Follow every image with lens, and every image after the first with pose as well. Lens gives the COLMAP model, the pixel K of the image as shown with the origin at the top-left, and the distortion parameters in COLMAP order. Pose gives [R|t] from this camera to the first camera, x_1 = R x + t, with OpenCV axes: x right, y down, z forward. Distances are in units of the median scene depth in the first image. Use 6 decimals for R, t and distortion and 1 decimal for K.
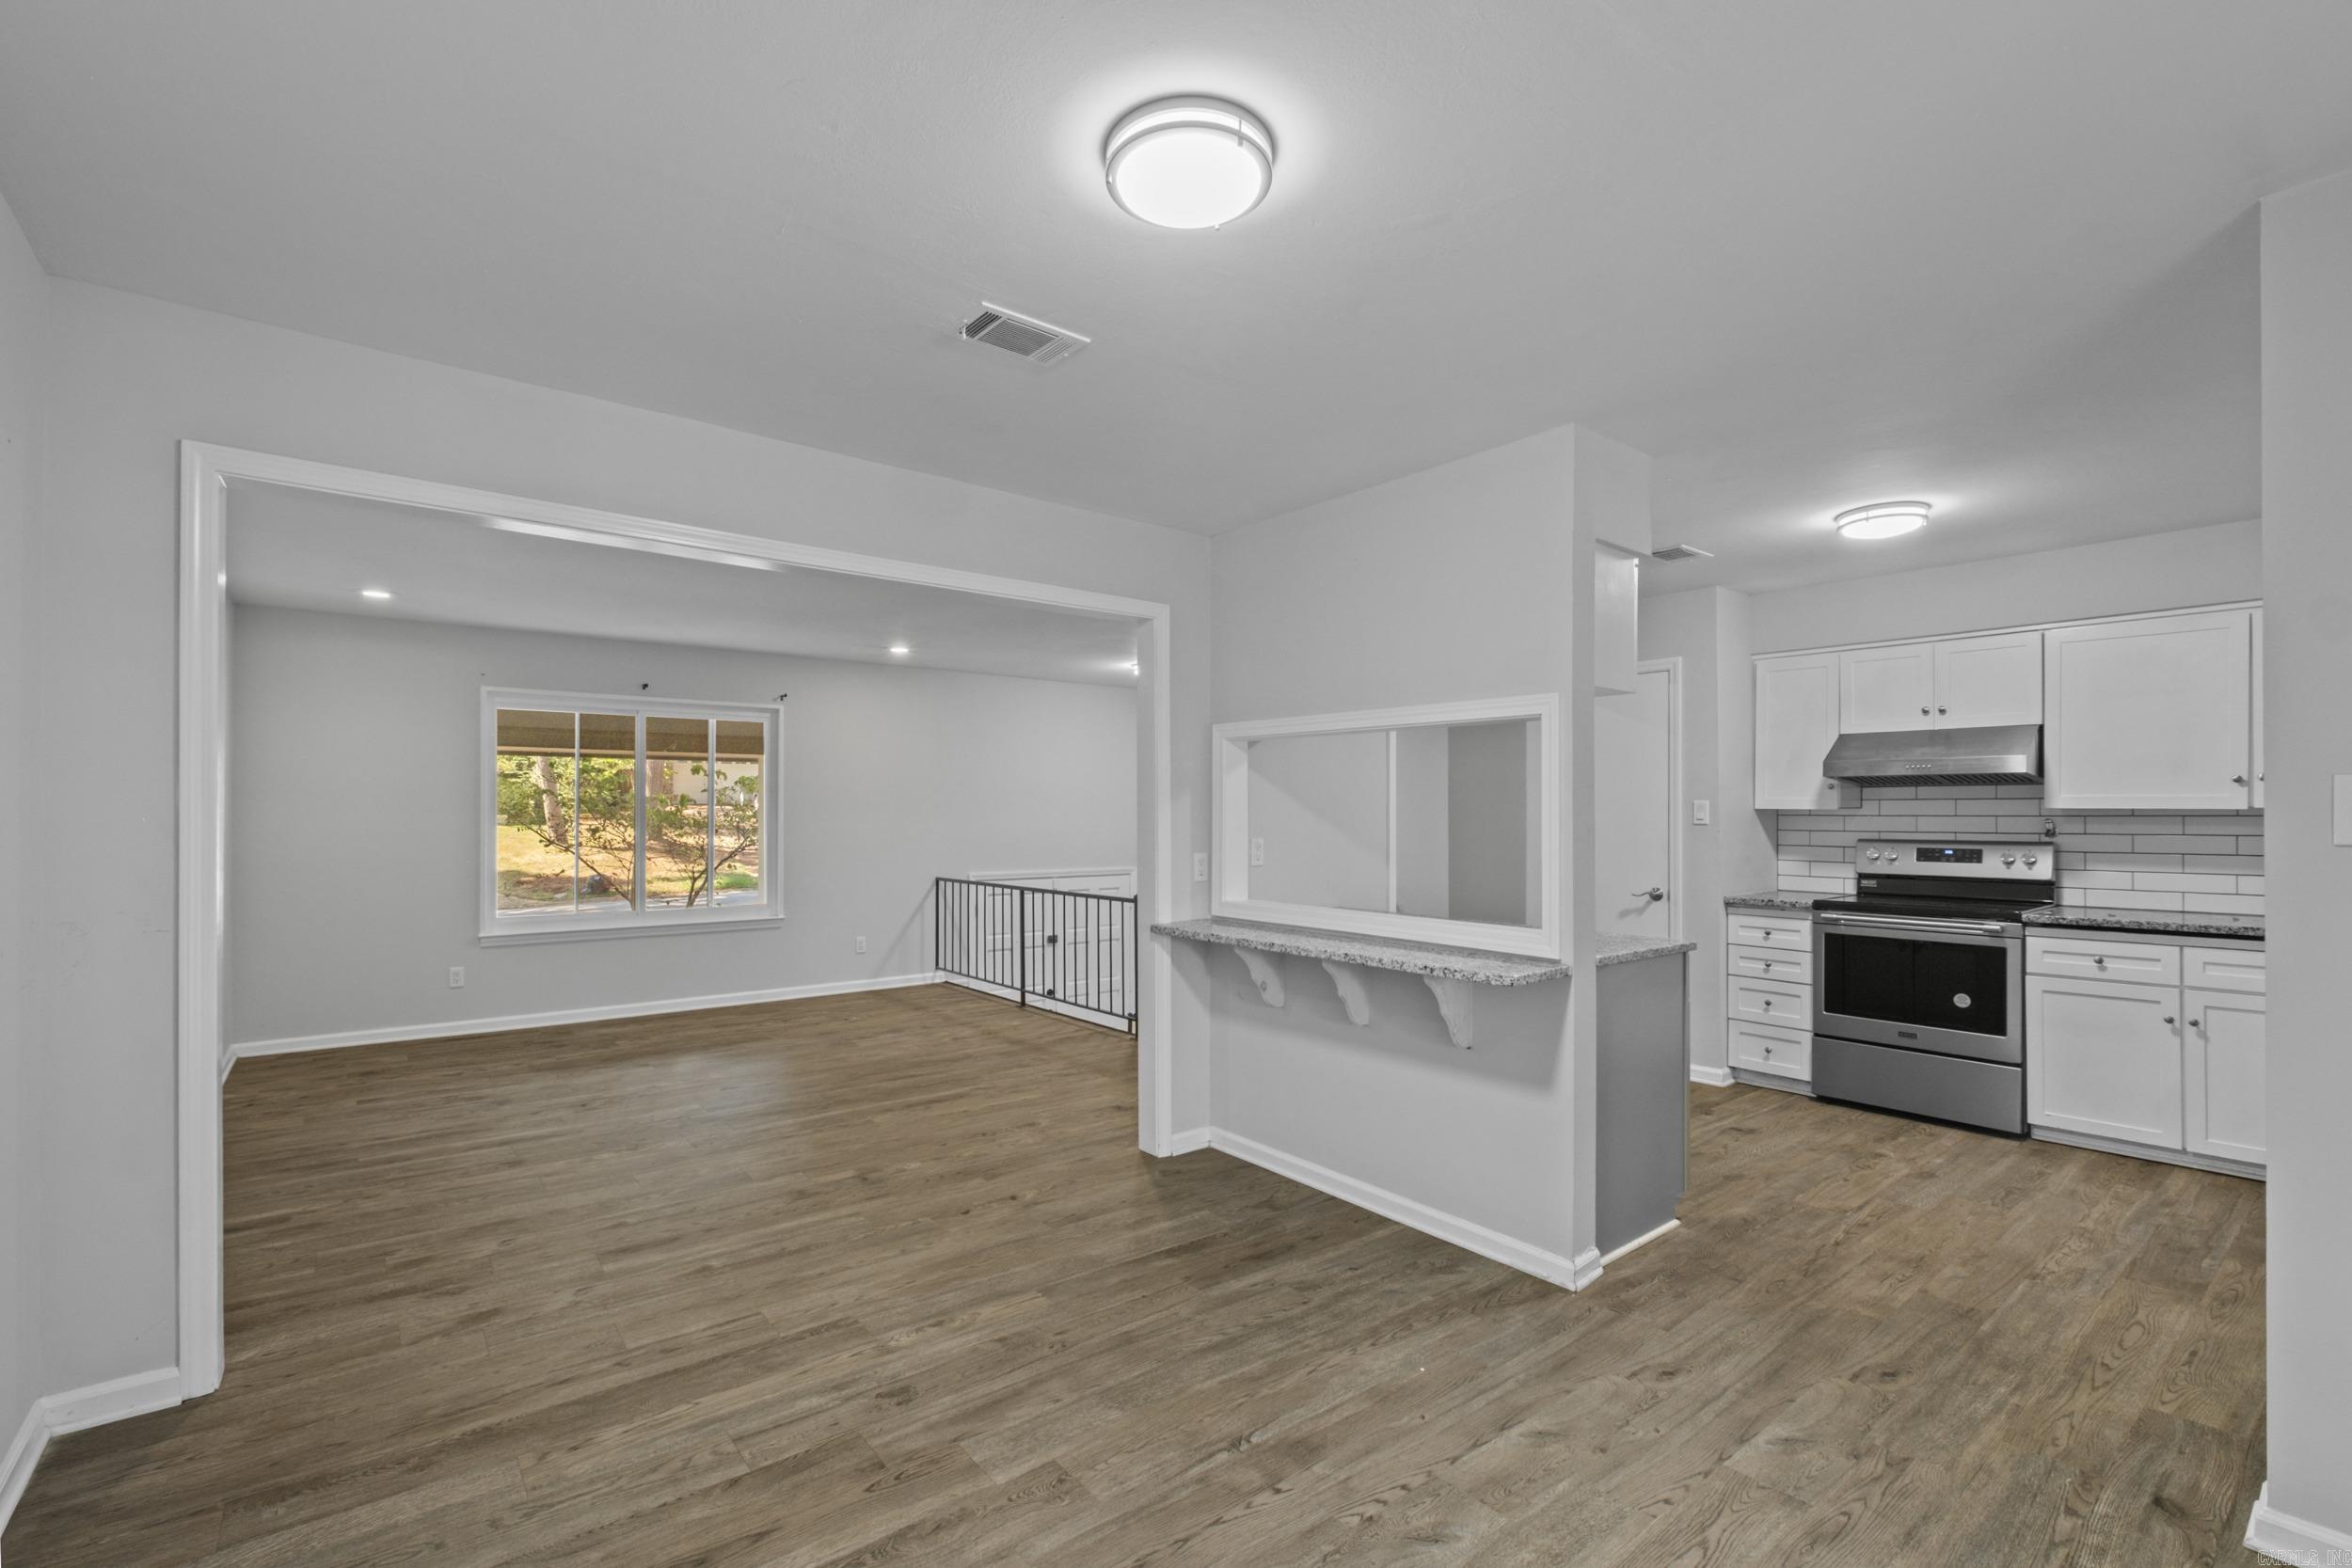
lens RADIAL K [[1025.5, 0, 1158.8], [0, 1025.5, 807.8], [0, 0, 1]] dist [-0.004988, -0.000185]
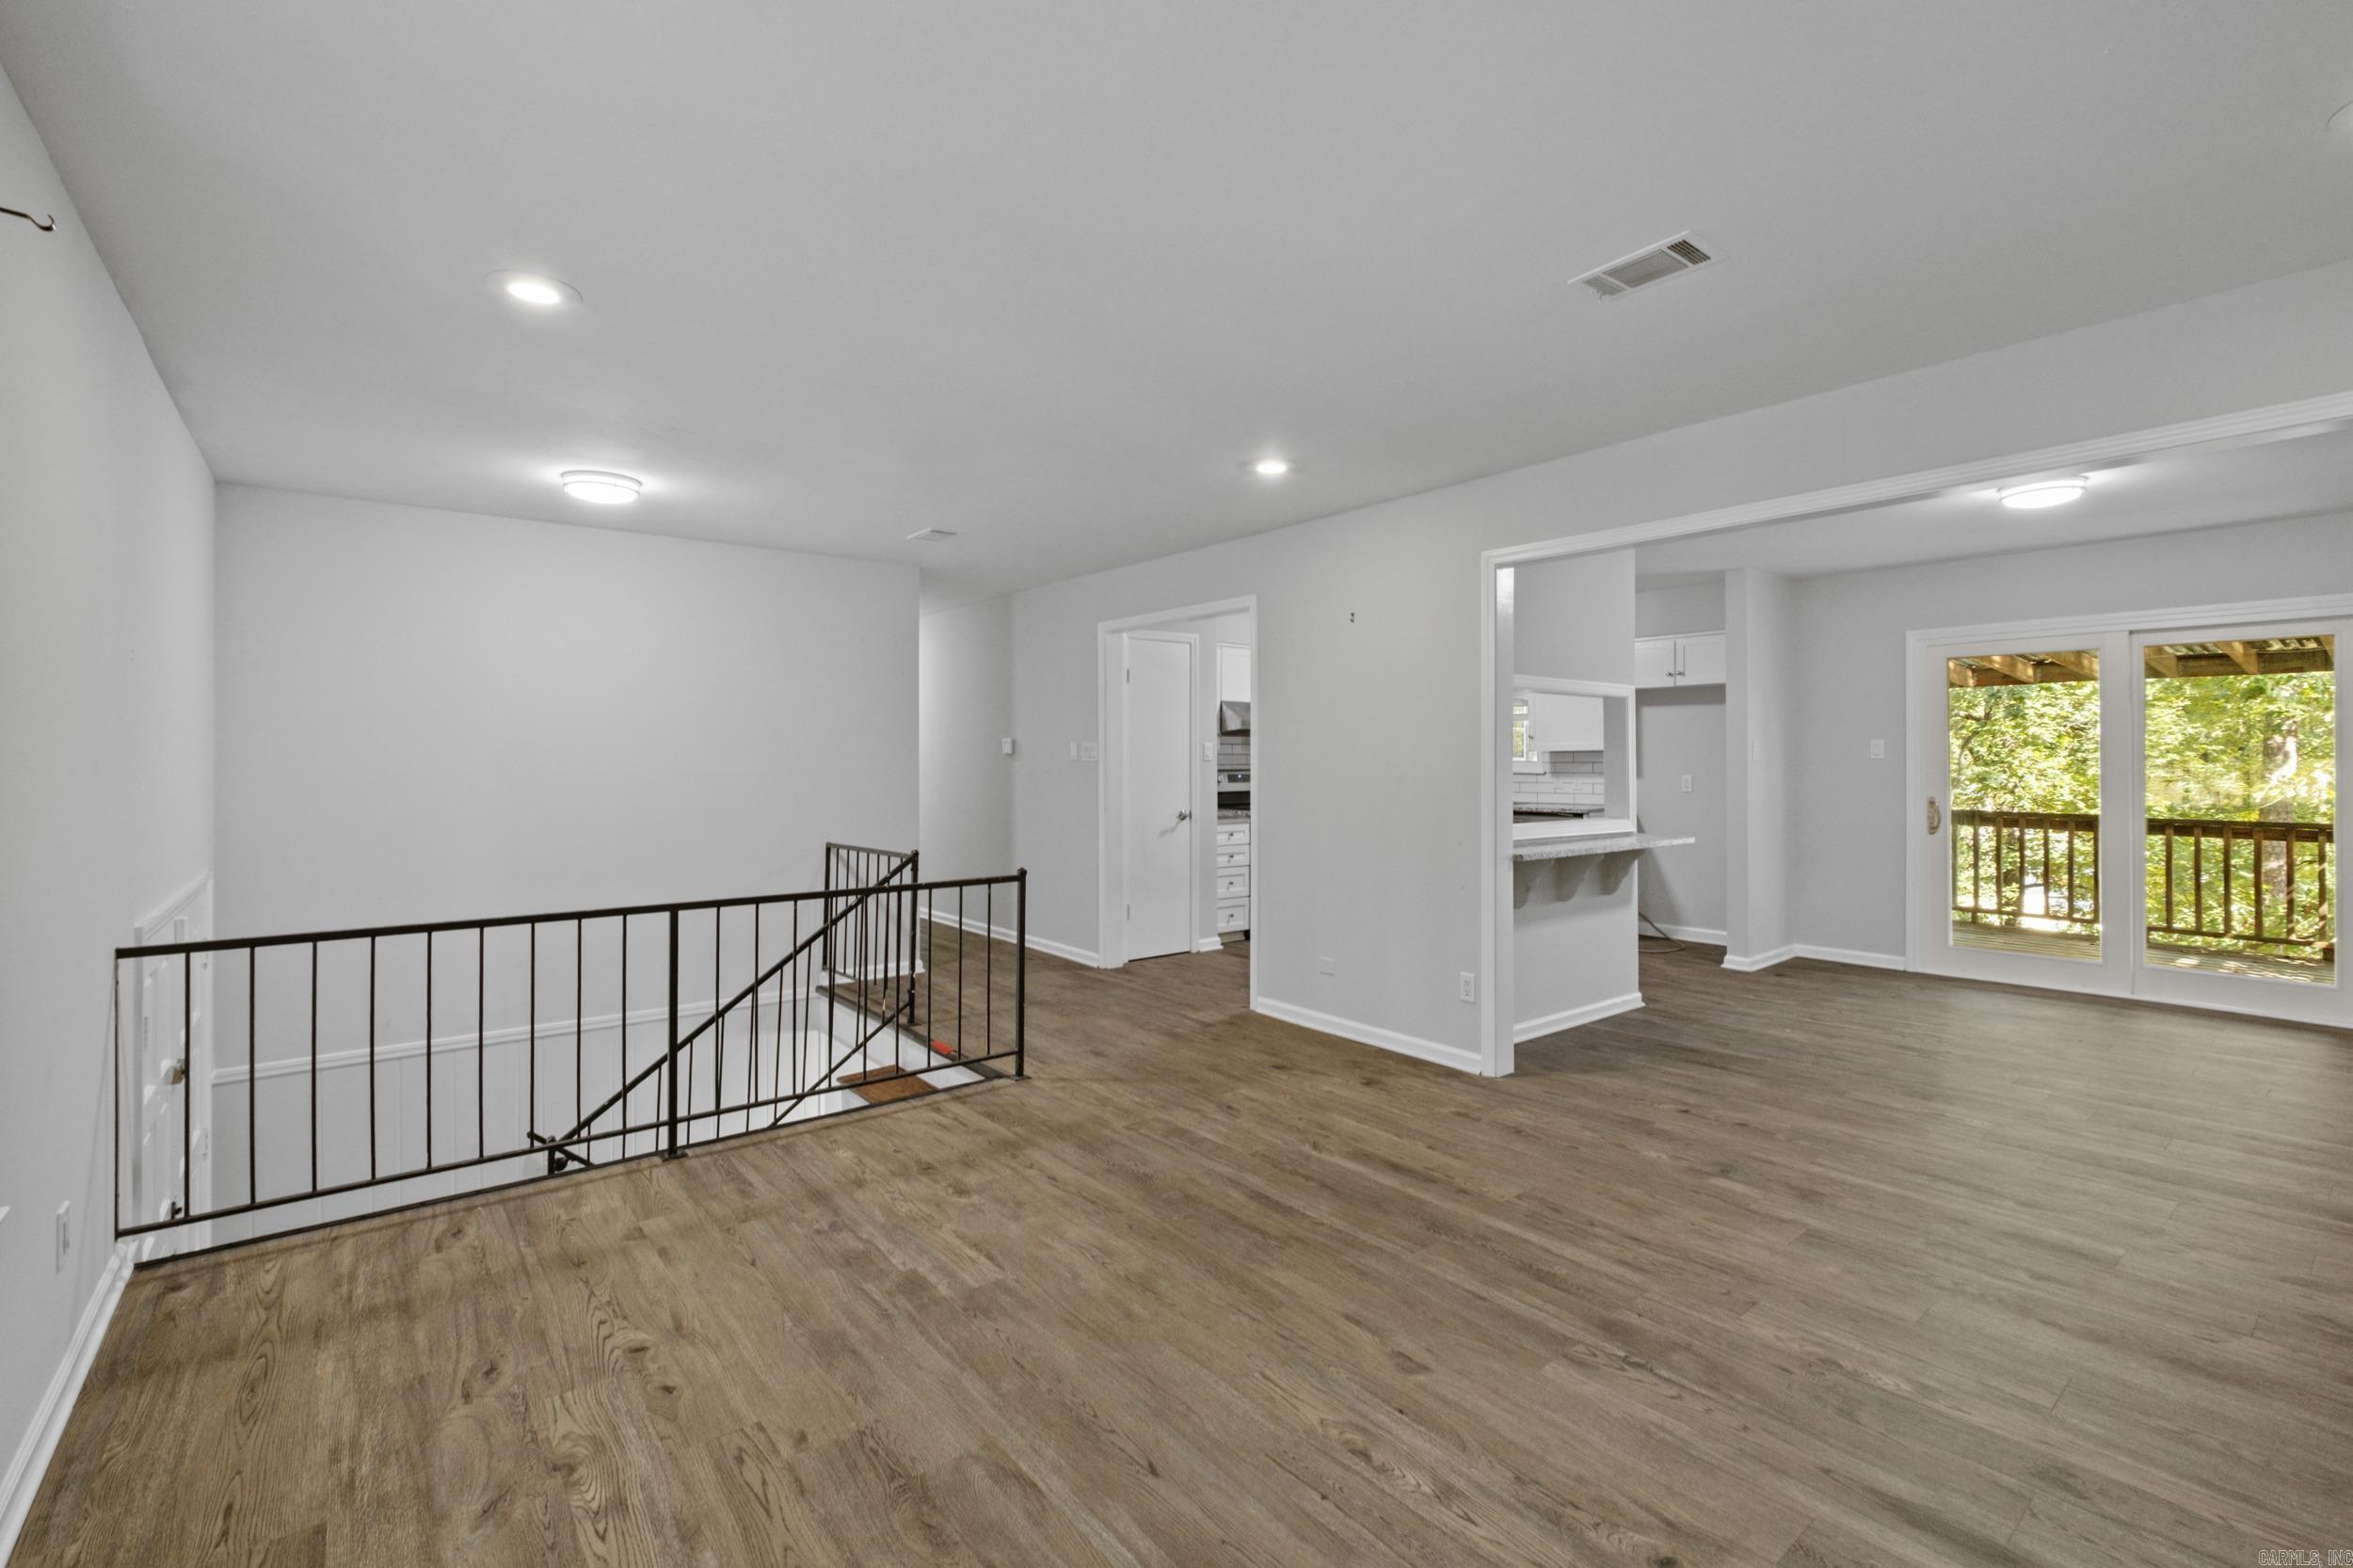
lens RADIAL K [[1026.0, 0, 1151.1], [0, 1026.0, 762.5], [0, 0, 1]] dist [-0.004988, -0.000185]
pose [[0.002525, -0.006165, 0.999978, -1.018107], [-0.005253, 0.999967, 0.006178, 0.013455], [-0.999983, -0.005268, 0.002492, 1.313216]]
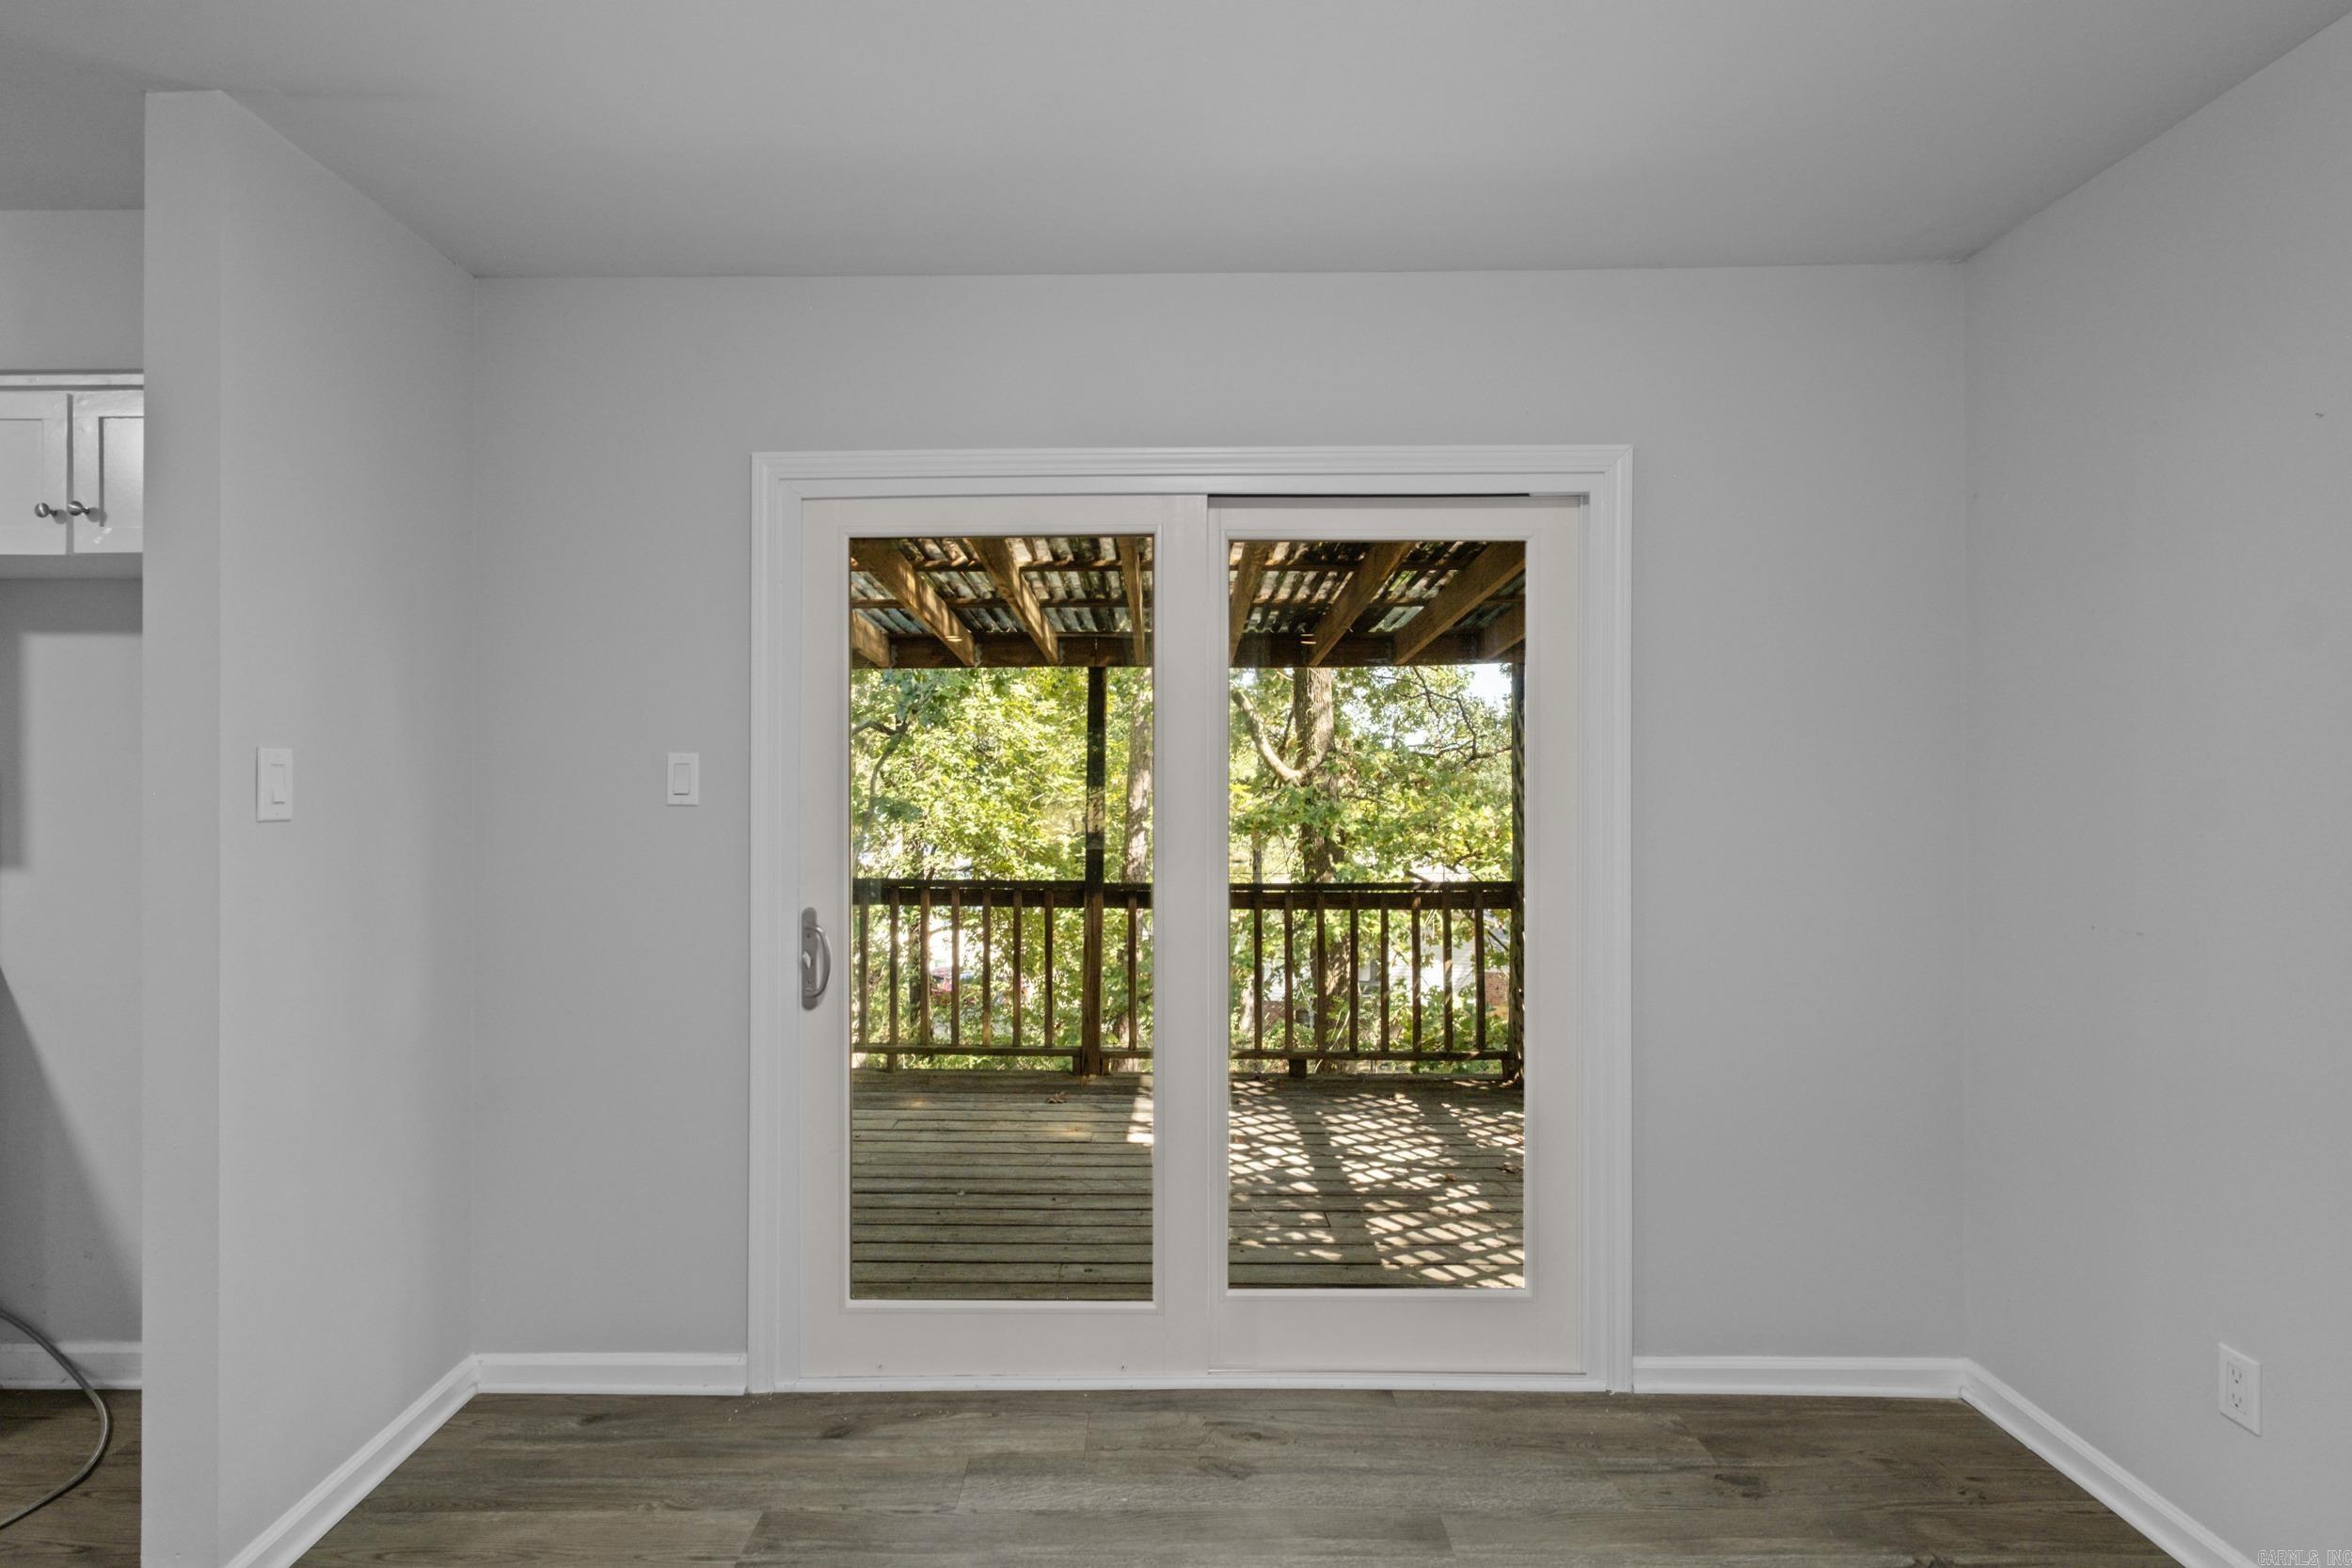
lens RADIAL K [[1208.6, 0, 1157.0], [0, 1208.6, 766.0], [0, 0, 1]] dist [0.001320, -0.001052]
pose [[-0.781621, 0.003736, 0.623743, -0.094386], [-0.003902, 0.999933, -0.010879, -0.003376], [-0.623742, -0.010937, -0.781554, 0.584901]]
